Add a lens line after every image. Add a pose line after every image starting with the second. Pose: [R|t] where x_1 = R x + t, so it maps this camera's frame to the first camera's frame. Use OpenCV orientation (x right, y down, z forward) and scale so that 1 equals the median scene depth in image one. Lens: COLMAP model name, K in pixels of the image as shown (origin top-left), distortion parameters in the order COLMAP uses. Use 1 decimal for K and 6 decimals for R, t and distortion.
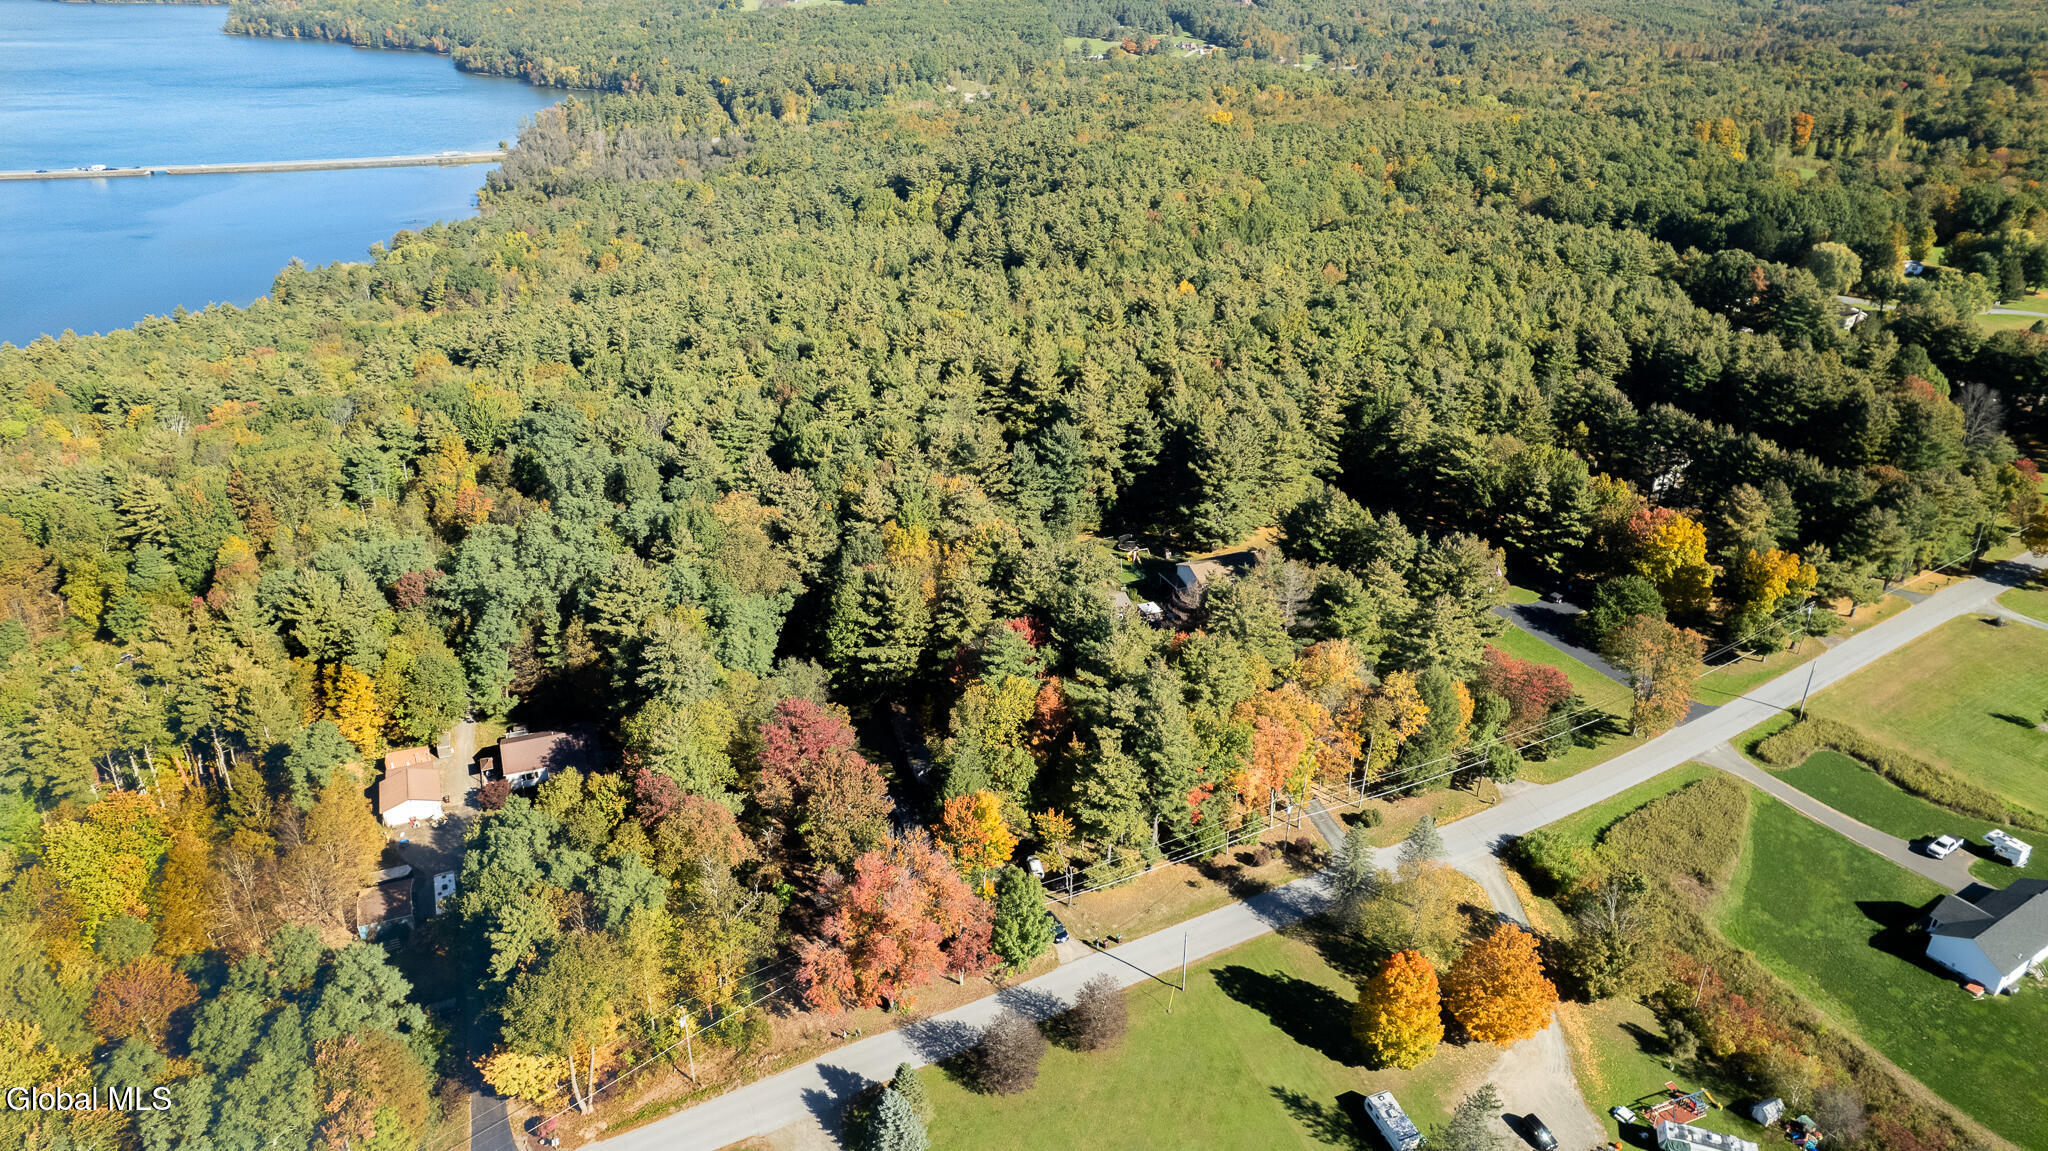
lens RADIAL K [[1318.3, 0, 1034.4], [0, 1318.3, 565.1], [0, 0, 1]] dist [-0.087774, 0.078763]
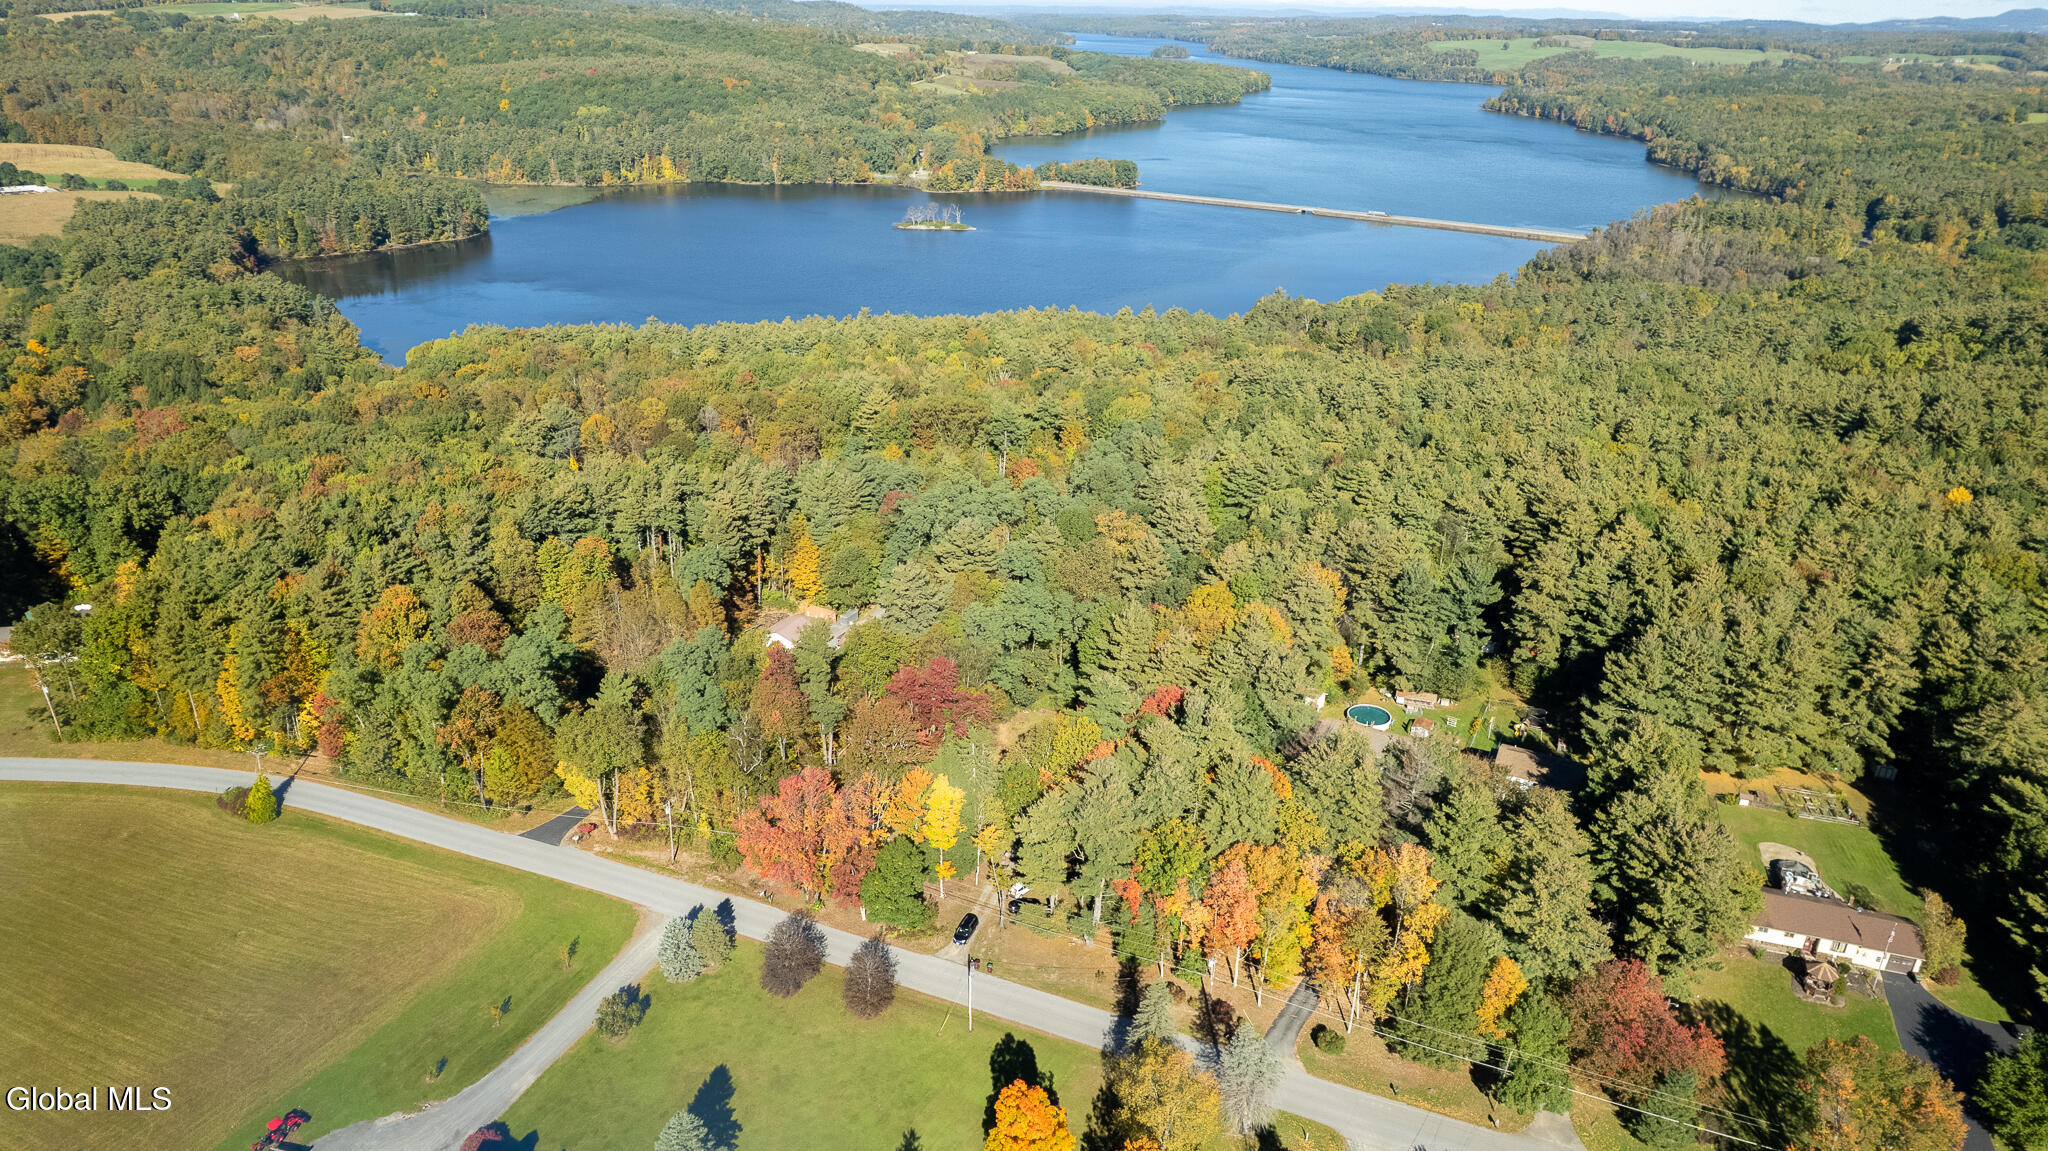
lens RADIAL K [[1318.3, 0, 1034.4], [0, 1318.3, 565.1], [0, 0, 1]] dist [-0.087774, 0.078763]
pose [[0.625939, 0.306725, -0.717021, 0.460926], [-0.349930, 0.932122, 0.093262, -0.077008], [0.696957, 0.192531, 0.690784, 0.153682]]
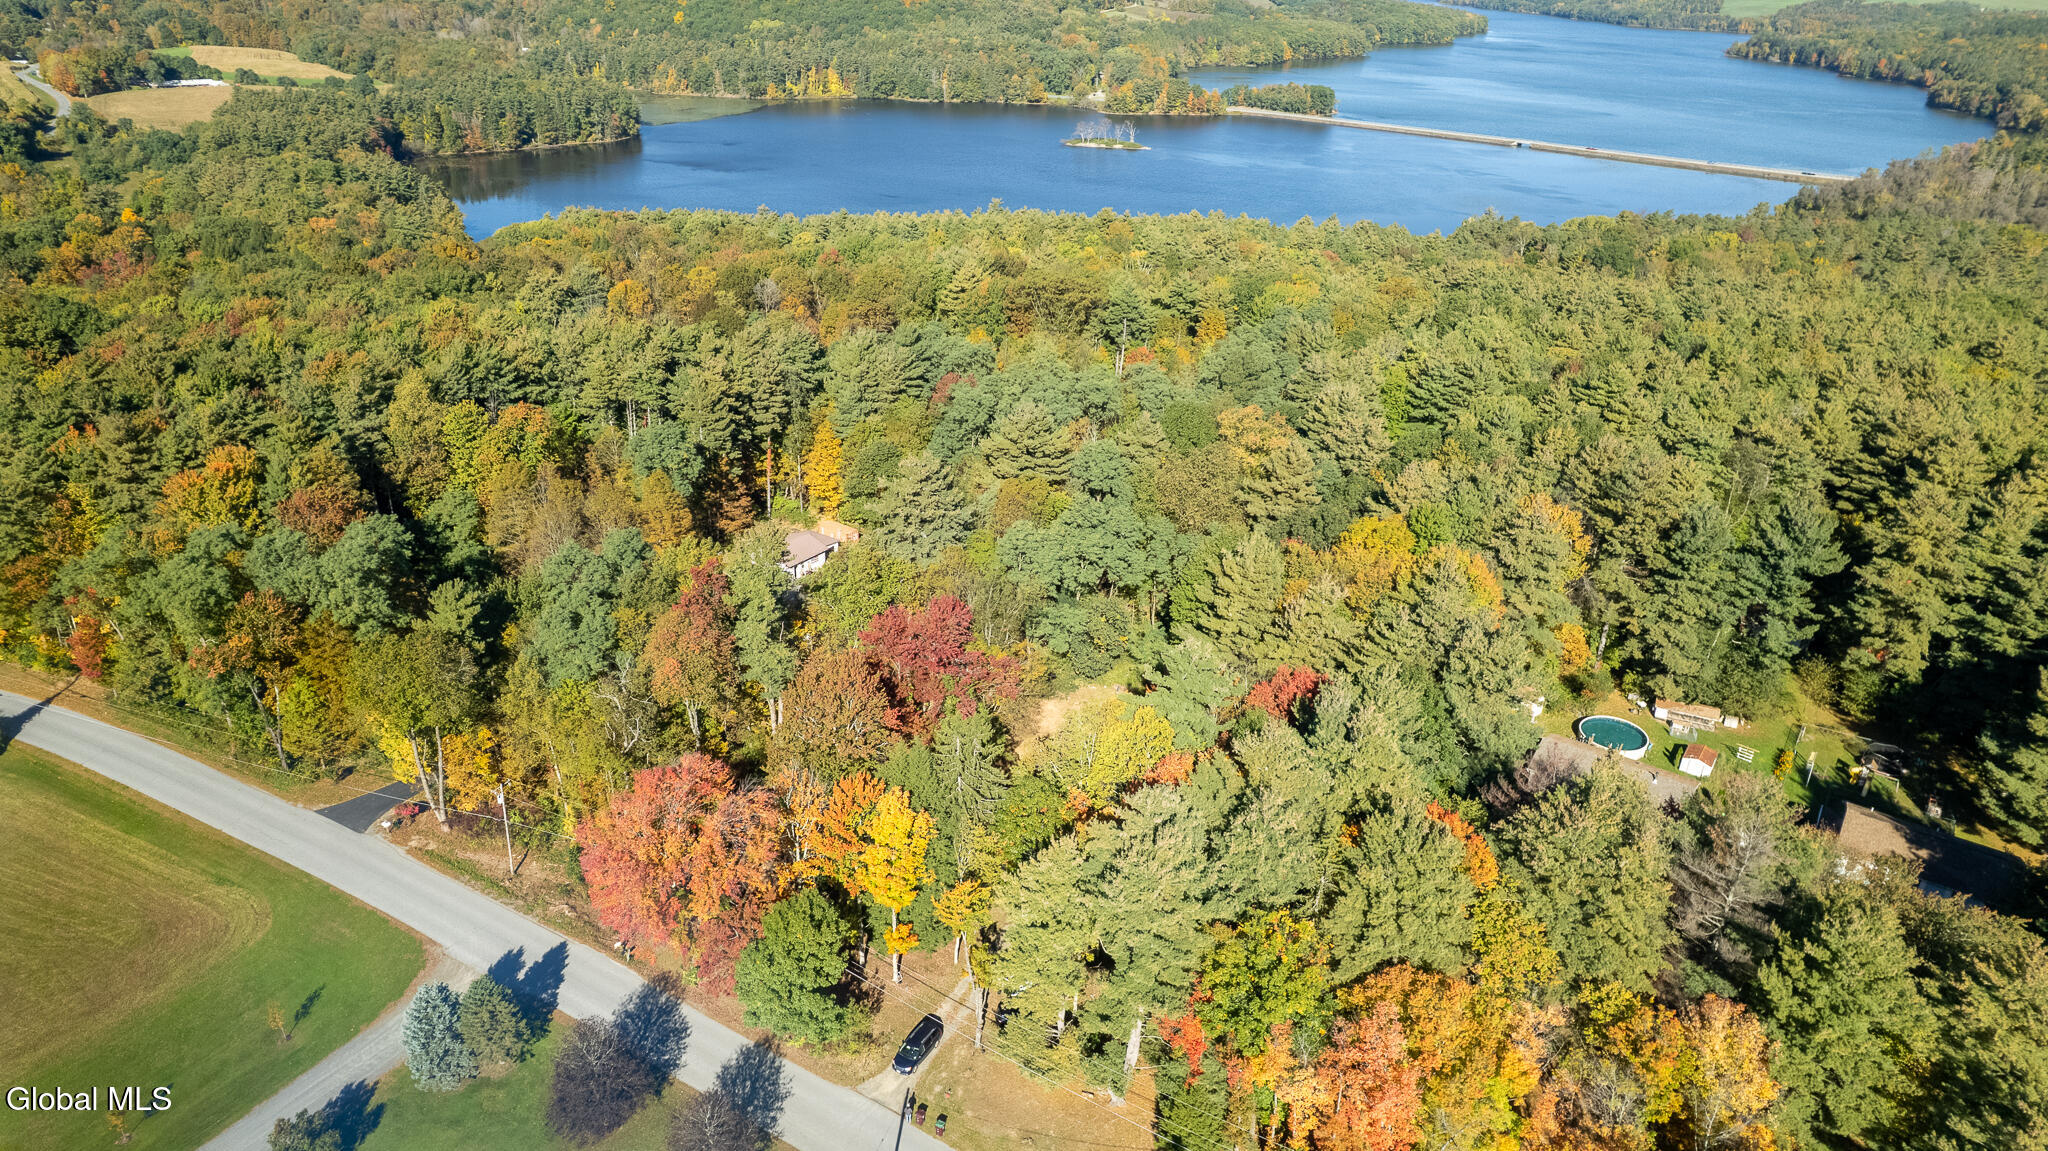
lens RADIAL K [[1318.3, 0, 1034.4], [0, 1318.3, 565.1], [0, 0, 1]] dist [-0.087774, 0.078763]
pose [[0.507065, 0.367065, -0.779839, 0.289105], [-0.392183, 0.903952, 0.170480, -0.043625], [0.767514, 0.219395, 0.602319, 0.385759]]
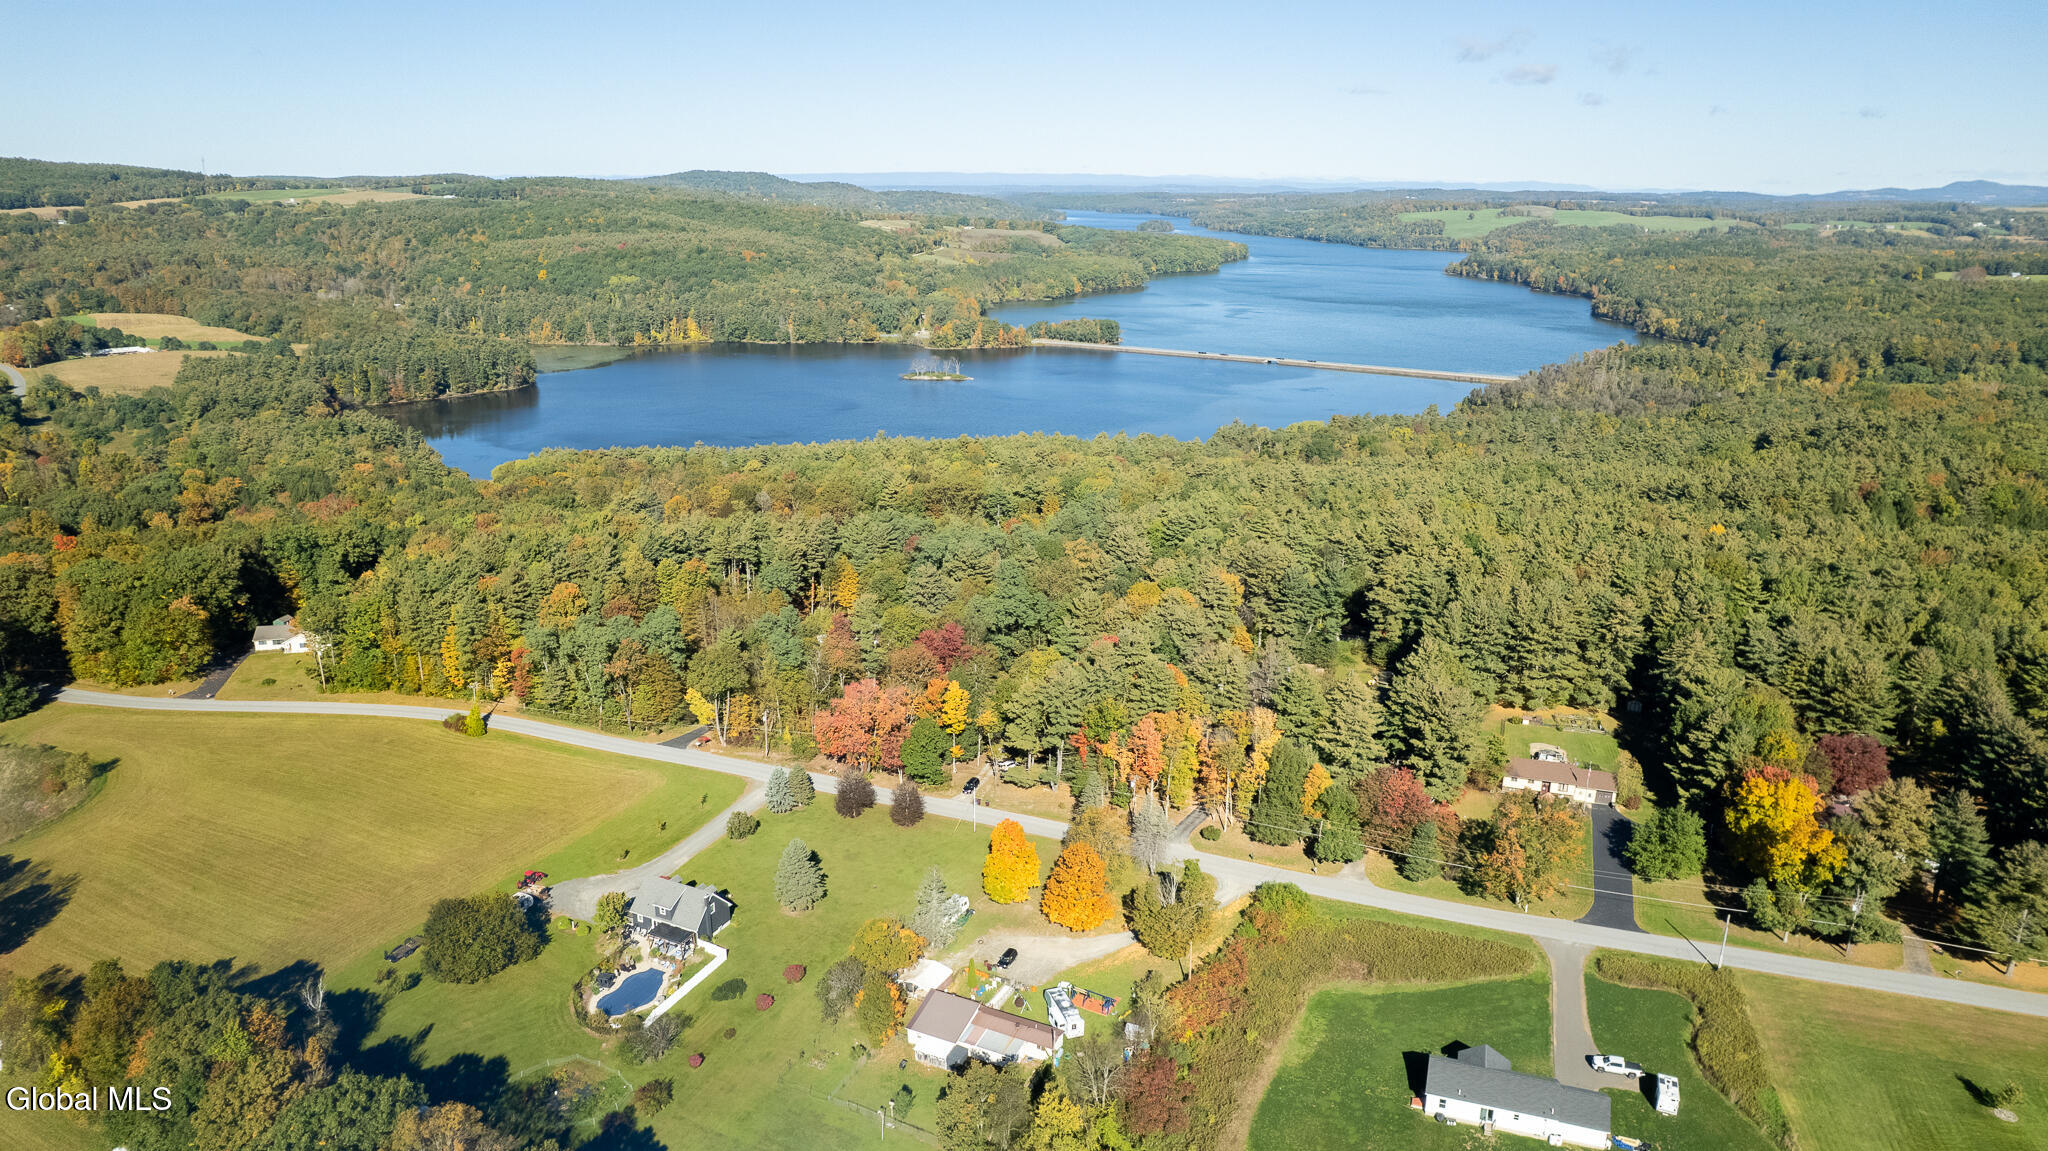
lens RADIAL K [[1314.7, 0, 1033.7], [0, 1314.7, 574.1], [0, 0, 1]] dist [-0.074035, 0.060068]
pose [[0.629256, 0.215016, -0.746863, 0.753036], [-0.340739, 0.940014, -0.016461, 0.023504], [0.698523, 0.264843, 0.664774, -0.040470]]
